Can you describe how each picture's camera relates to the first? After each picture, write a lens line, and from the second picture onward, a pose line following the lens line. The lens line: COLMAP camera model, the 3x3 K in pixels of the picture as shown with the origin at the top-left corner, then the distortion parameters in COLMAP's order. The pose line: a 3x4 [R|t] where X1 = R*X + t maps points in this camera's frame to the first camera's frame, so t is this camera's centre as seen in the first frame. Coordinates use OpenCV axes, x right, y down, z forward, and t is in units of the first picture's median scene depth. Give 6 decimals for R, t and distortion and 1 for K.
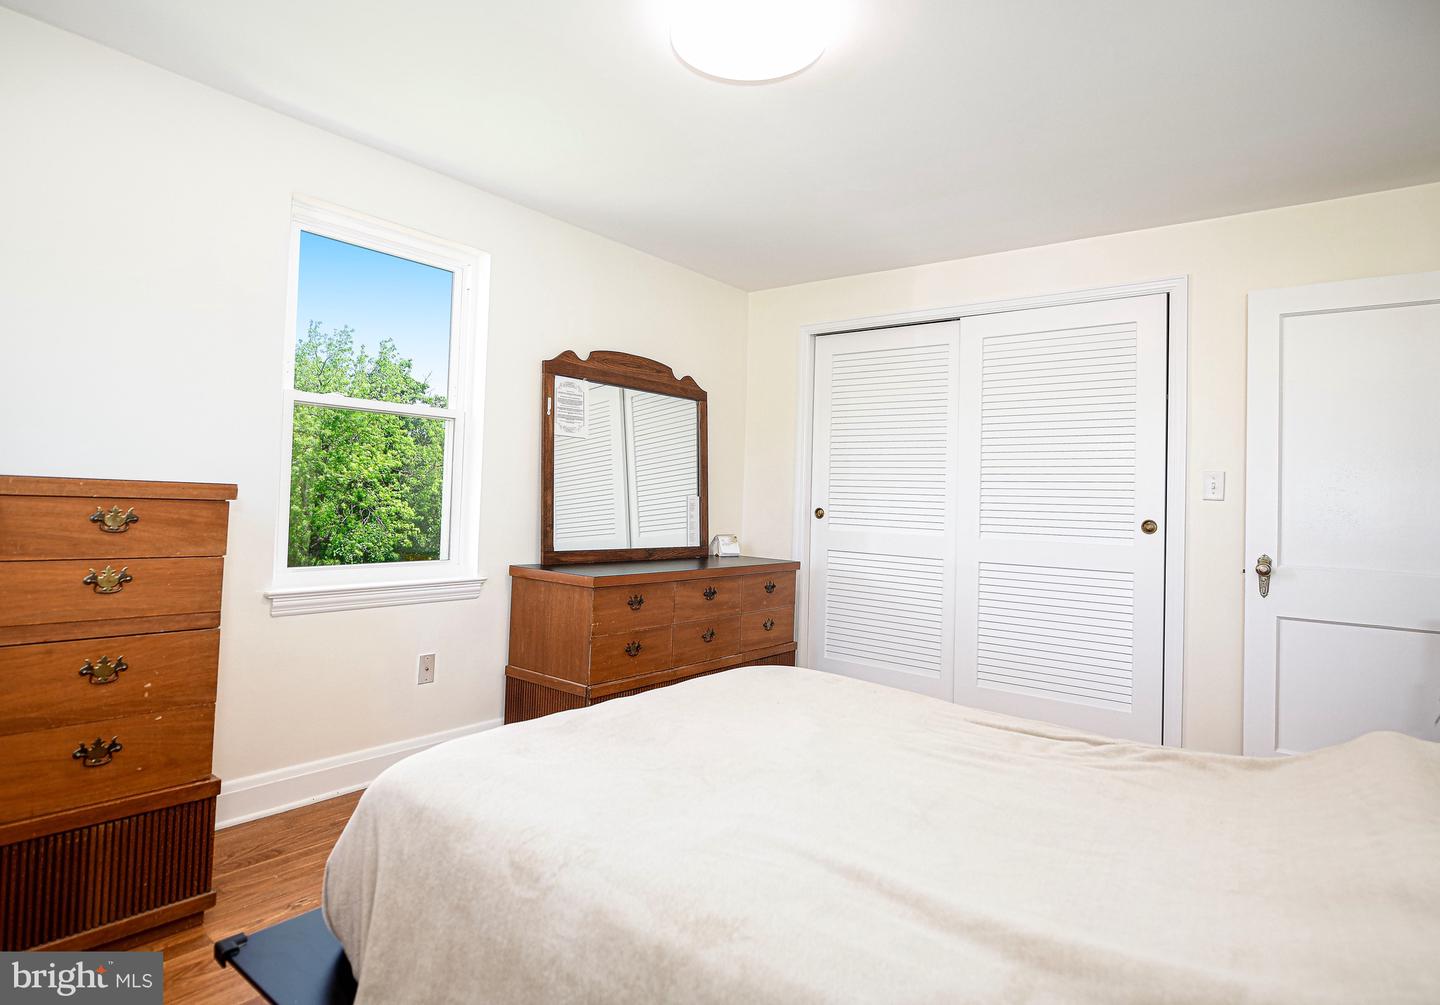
lens RADIAL K [[783.9, 0, 720.0], [0, 783.9, 502.5], [0, 0, 1]] dist [0.000645, 0.000139]
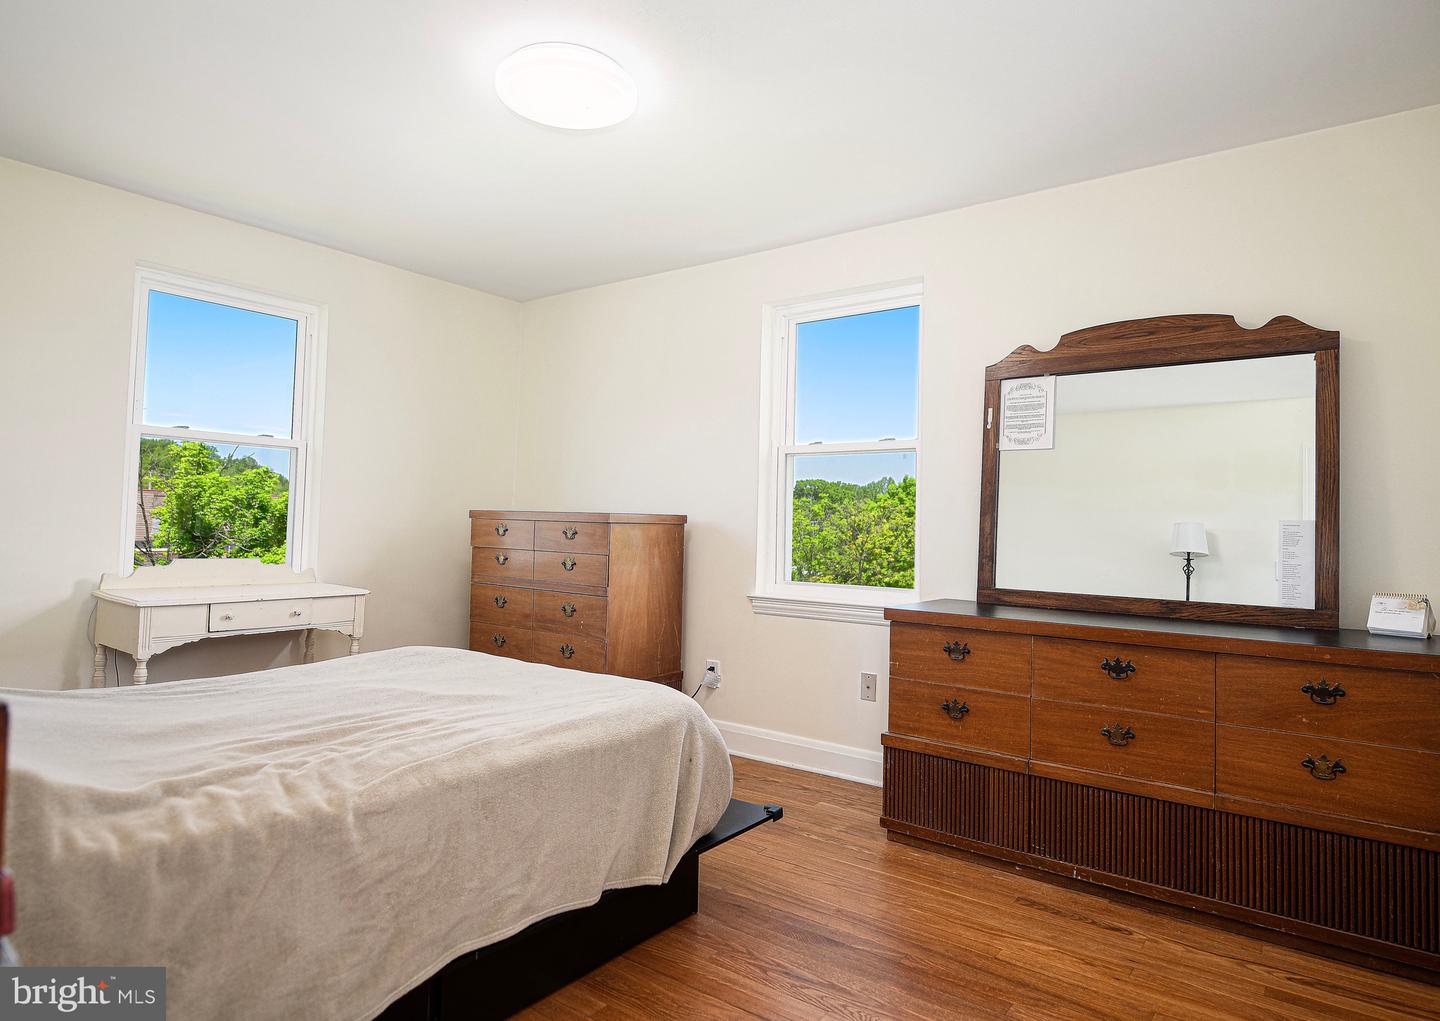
lens RADIAL K [[829.5, 0, 720.0], [0, 829.5, 510.5], [0, 0, 1]] dist [-0.000354, 0.000093]
pose [[0.022682, -0.052248, -0.998377, 0.659743], [-0.026427, 0.998253, -0.052842, 0.033142], [0.999393, 0.027582, 0.021262, 0.666997]]
